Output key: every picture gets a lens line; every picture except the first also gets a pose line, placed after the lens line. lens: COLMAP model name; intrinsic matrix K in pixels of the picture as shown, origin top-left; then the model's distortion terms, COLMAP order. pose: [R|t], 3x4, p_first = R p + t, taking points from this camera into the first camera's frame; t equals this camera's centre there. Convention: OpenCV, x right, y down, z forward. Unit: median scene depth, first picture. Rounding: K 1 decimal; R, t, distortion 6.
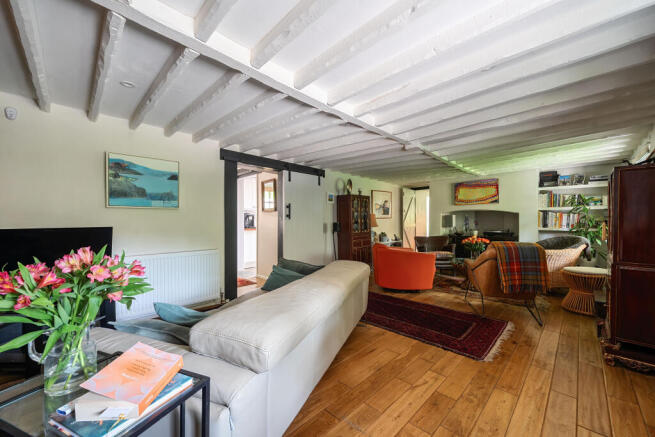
lens RADIAL K [[261.2, 0, 328.9], [0, 261.2, 218.8], [0, 0, 1]] dist [-0.001760, -0.000252]
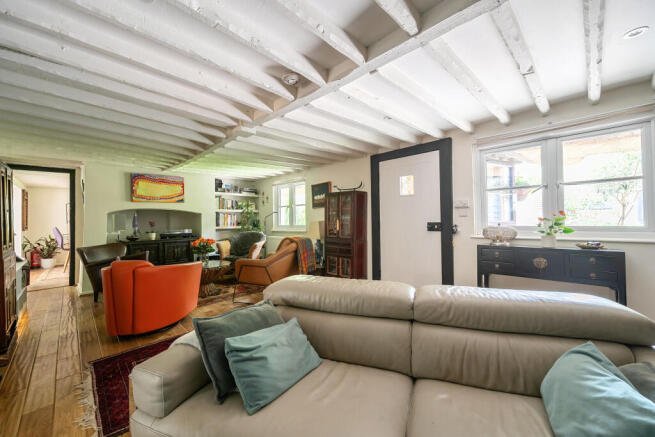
lens RADIAL K [[261.2, 0, 328.9], [0, 261.2, 218.8], [0, 0, 1]] dist [-0.001760, -0.000252]
pose [[0.009884, 0.000061, 0.999951, -0.326121], [0.006164, 0.999981, -0.000122, 0.002131], [-0.999932, 0.006165, 0.009884, 0.477531]]
